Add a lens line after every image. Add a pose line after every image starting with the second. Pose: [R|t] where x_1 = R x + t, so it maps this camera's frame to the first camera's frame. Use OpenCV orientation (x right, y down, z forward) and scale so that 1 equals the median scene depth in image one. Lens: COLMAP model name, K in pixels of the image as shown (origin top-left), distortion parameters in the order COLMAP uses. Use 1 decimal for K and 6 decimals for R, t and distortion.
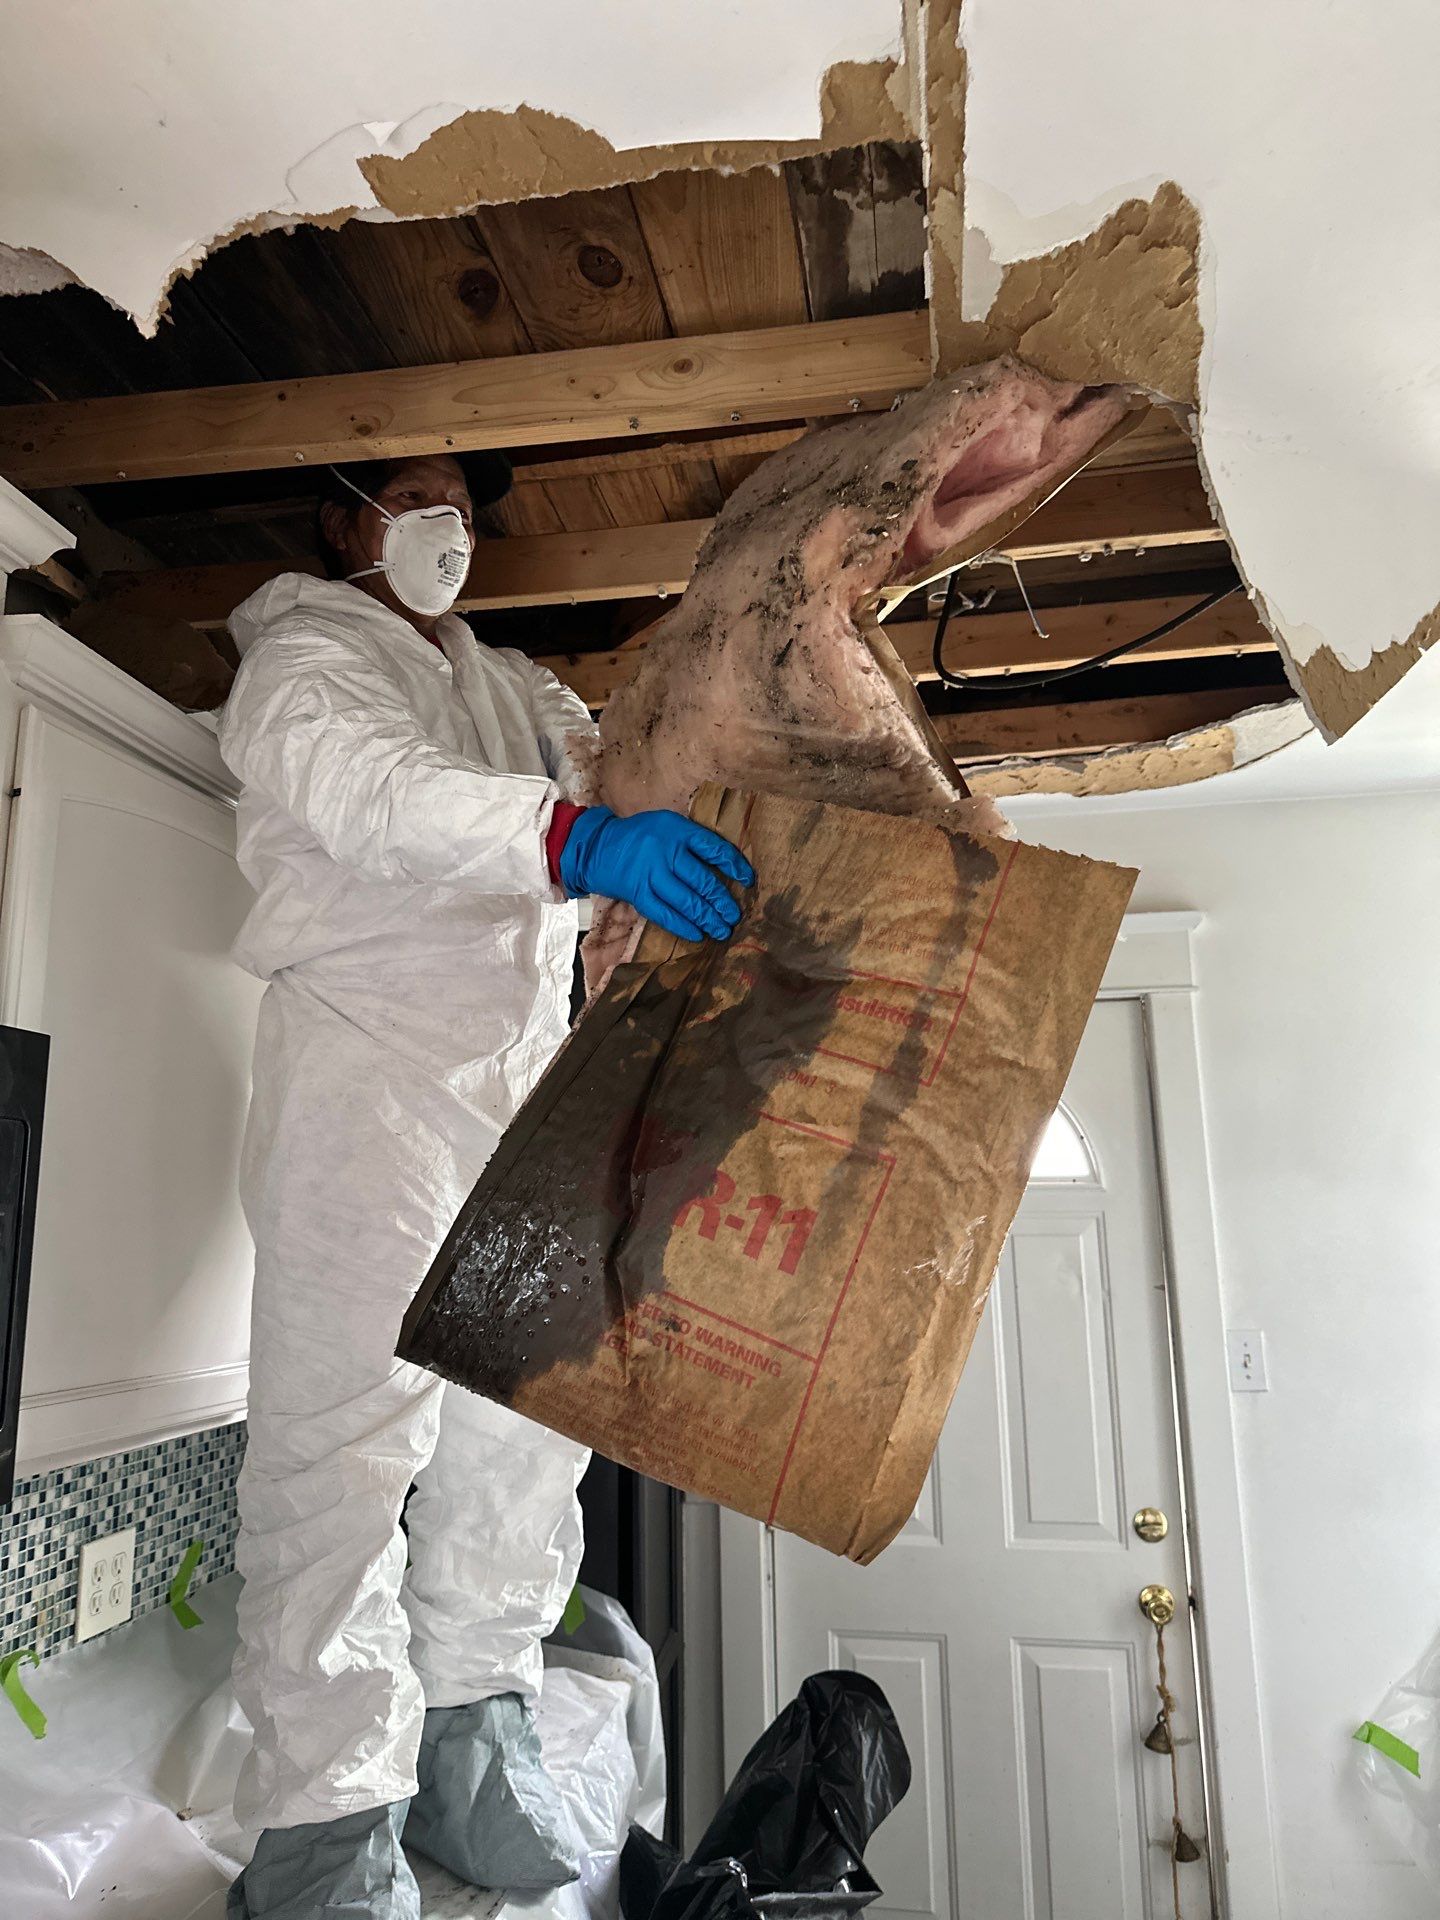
lens RADIAL K [[1357.1, 0, 720.0], [0, 1357.1, 960.0], [0, 0, 1]] dist [0.025588, -0.050811]
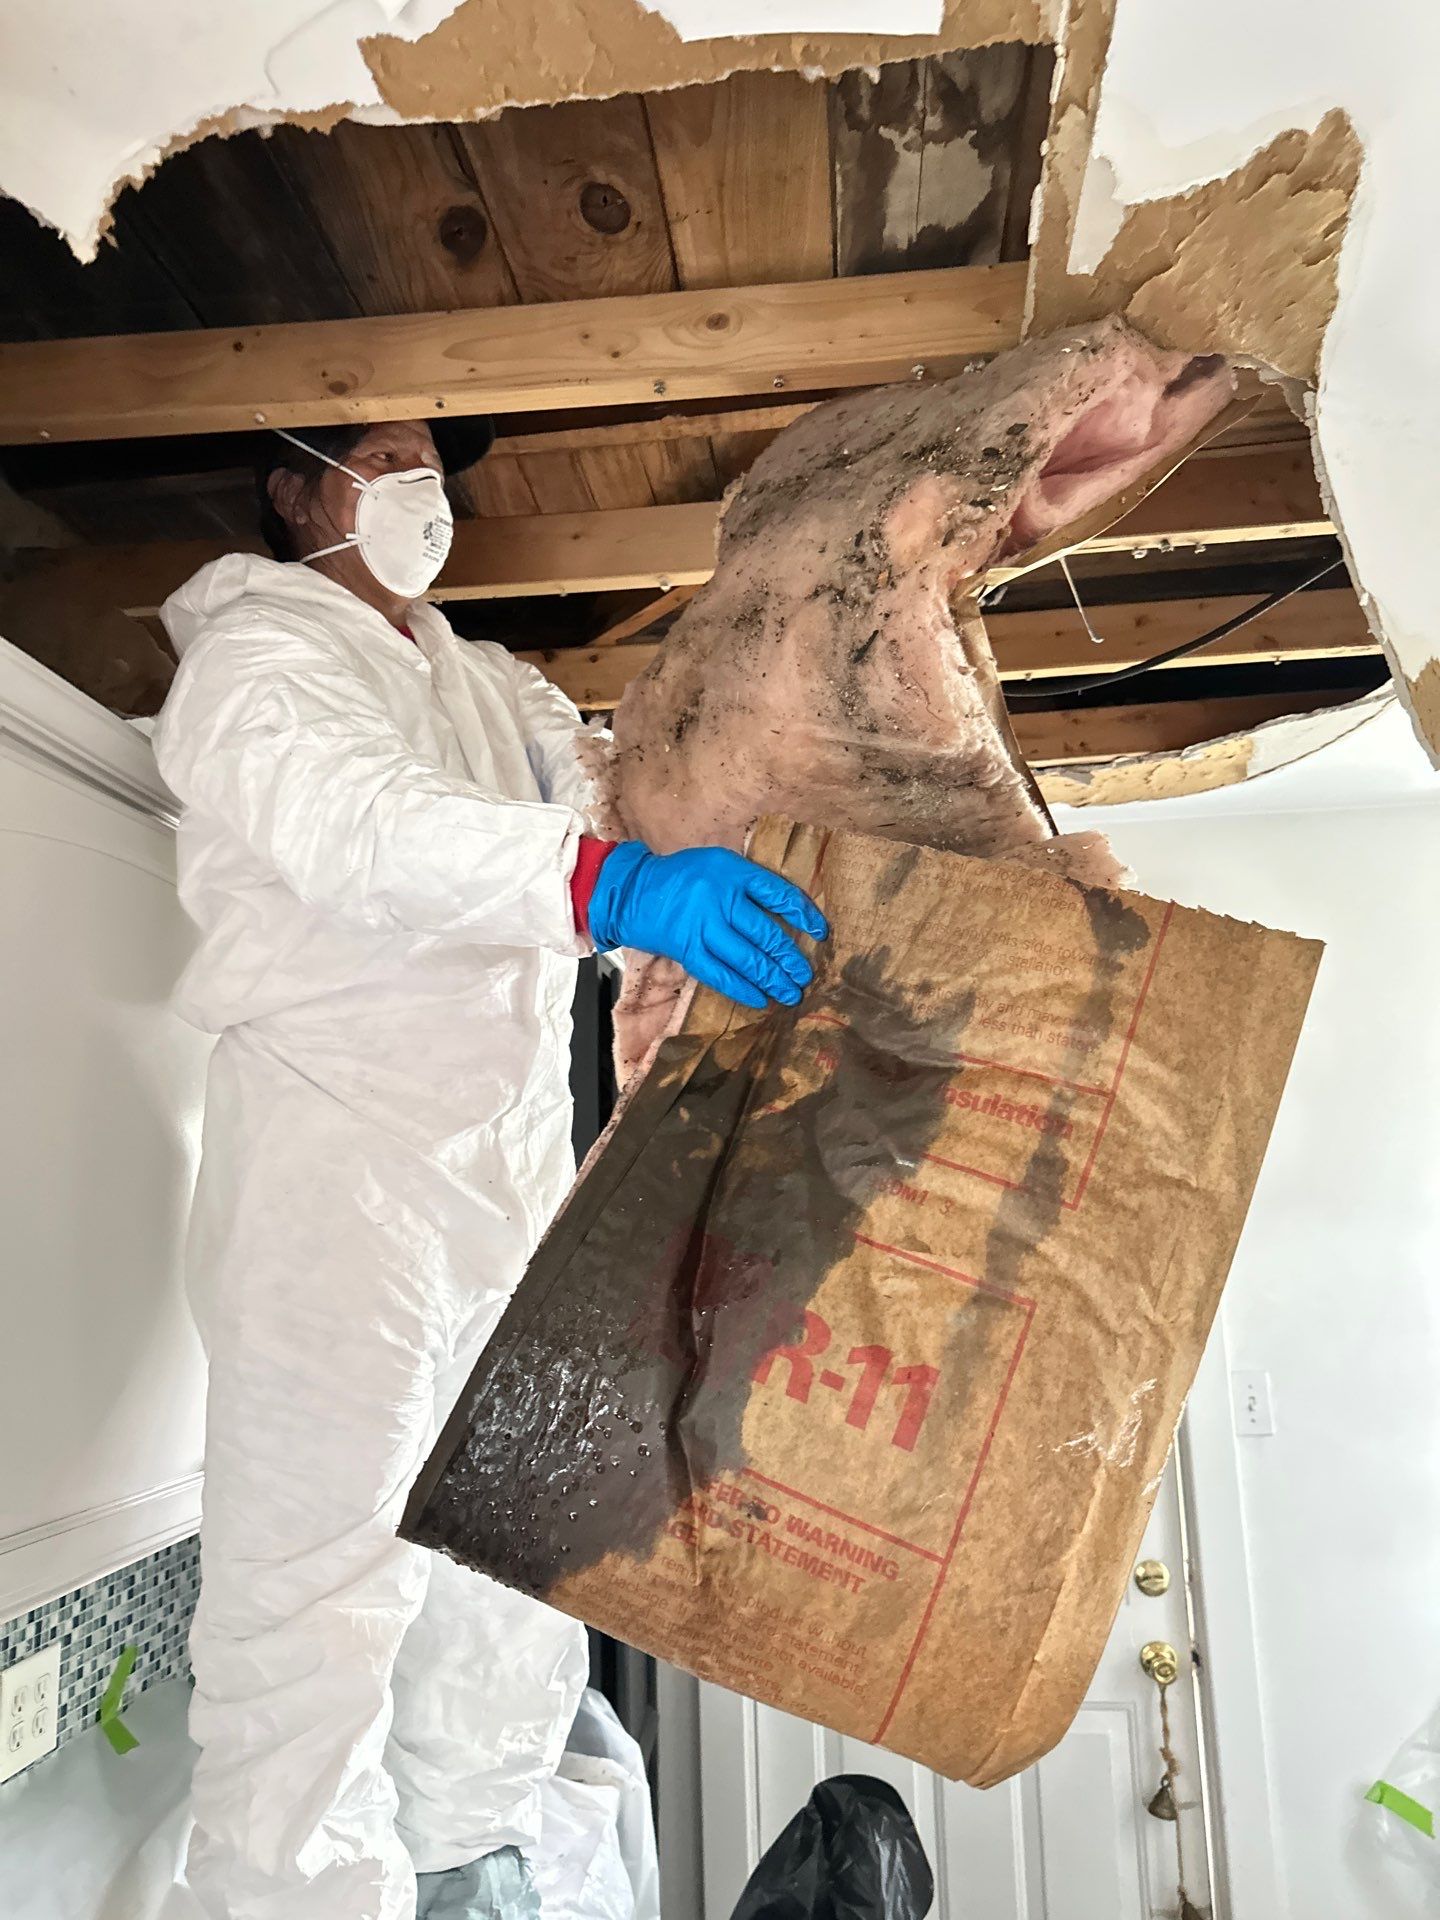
lens RADIAL K [[1396.7, 0, 720.0], [0, 1396.7, 960.0], [0, 0, 1]] dist [-0.003367, -0.006286]
pose [[0.998889, 0.008634, 0.046324, -0.088130], [-0.008749, 0.999959, 0.002279, -0.050583], [-0.046302, -0.002682, 0.998924, 0.170844]]
